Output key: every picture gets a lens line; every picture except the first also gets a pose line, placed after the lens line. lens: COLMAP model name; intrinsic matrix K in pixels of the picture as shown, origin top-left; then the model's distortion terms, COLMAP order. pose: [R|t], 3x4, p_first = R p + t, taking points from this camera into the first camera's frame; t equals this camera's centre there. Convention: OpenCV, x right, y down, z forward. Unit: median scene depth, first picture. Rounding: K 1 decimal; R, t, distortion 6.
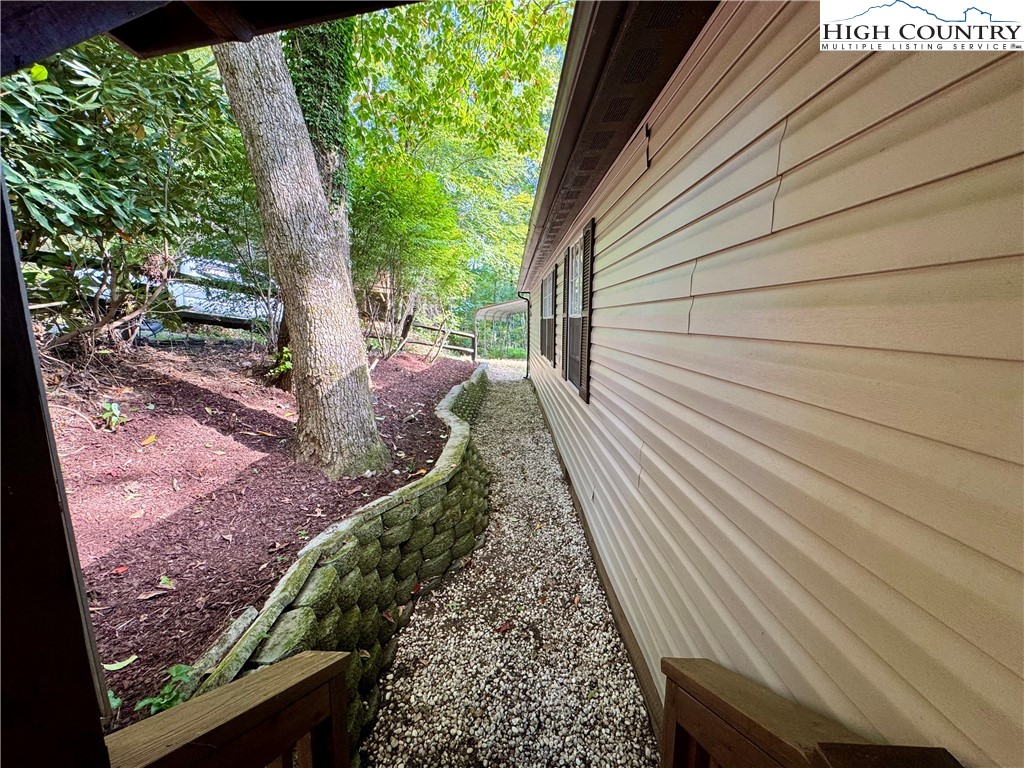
lens RADIAL K [[407.7, 0, 508.0], [0, 407.7, 386.8], [0, 0, 1]] dist [-0.004513, 0.000339]
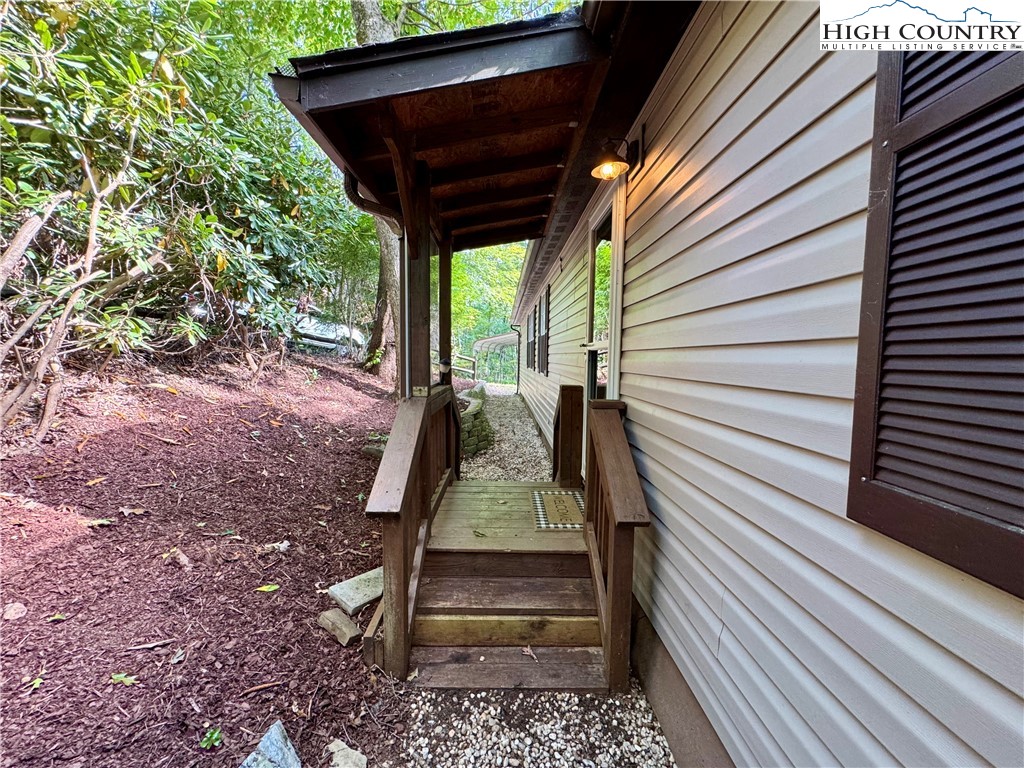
lens RADIAL K [[407.7, 0, 511.7], [0, 407.7, 384.0], [0, 0, 1]] dist [-0.004513, 0.000339]
pose [[0.999512, 0.011328, 0.029112, -0.018476], [-0.008564, 0.995595, -0.093366, 0.173396], [-0.030042, 0.093071, 0.995206, -0.617973]]
